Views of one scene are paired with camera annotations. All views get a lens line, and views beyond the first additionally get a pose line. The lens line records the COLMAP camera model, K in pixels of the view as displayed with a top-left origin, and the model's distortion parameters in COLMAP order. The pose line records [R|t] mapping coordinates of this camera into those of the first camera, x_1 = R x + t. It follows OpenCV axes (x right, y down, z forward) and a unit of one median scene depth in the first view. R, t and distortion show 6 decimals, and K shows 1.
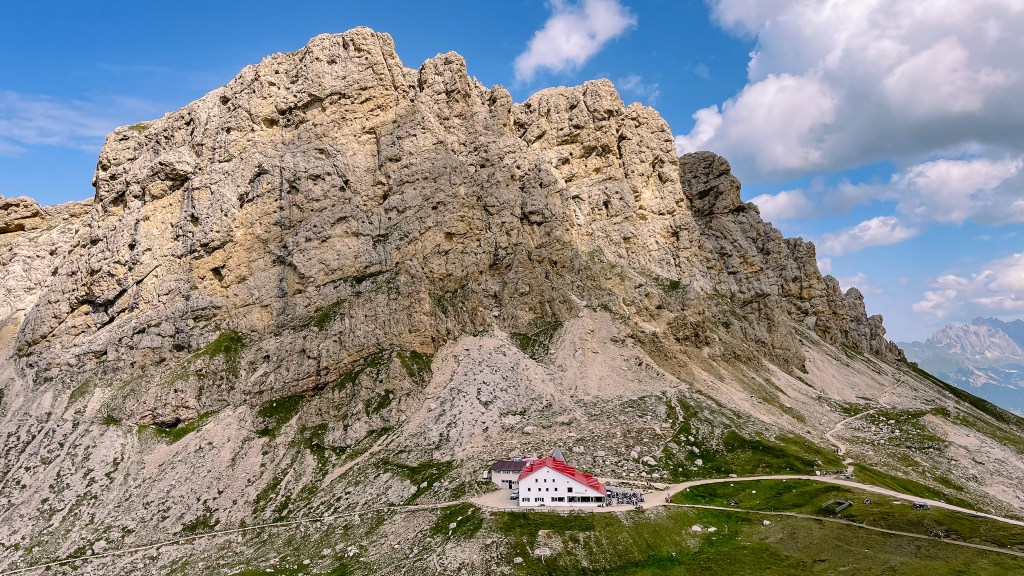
lens RADIAL K [[777.0, 0, 517.6], [0, 777.0, 279.3], [0, 0, 1]] dist [0.083291, -0.118635]
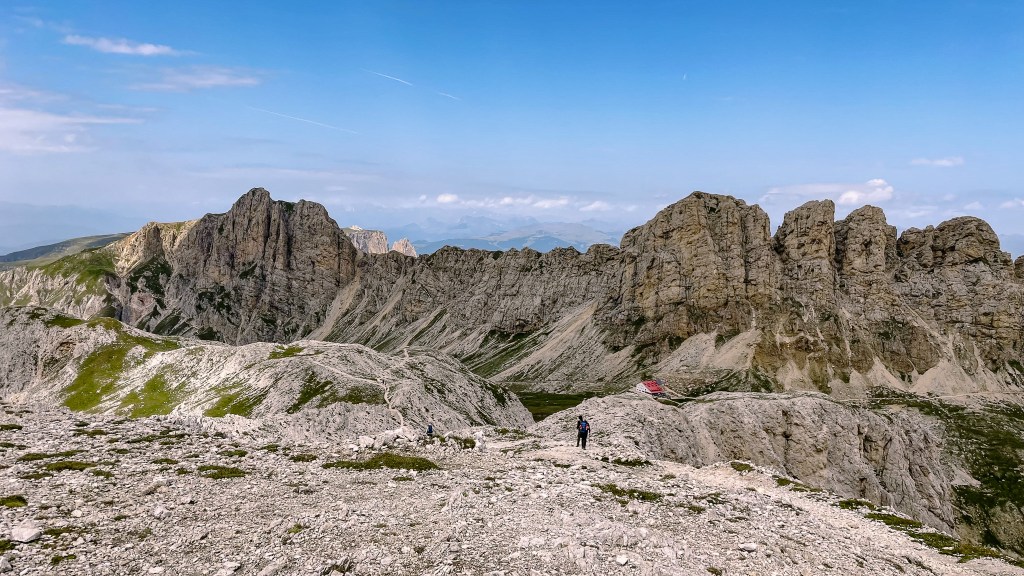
lens RADIAL K [[777.0, 0, 517.6], [0, 777.0, 279.3], [0, 0, 1]] dist [0.083291, -0.118635]
pose [[0.578217, 0.102276, -0.809447, 1.537546], [0.033496, 0.988299, 0.148803, -0.471523], [0.815195, -0.113154, 0.568026, -0.878348]]
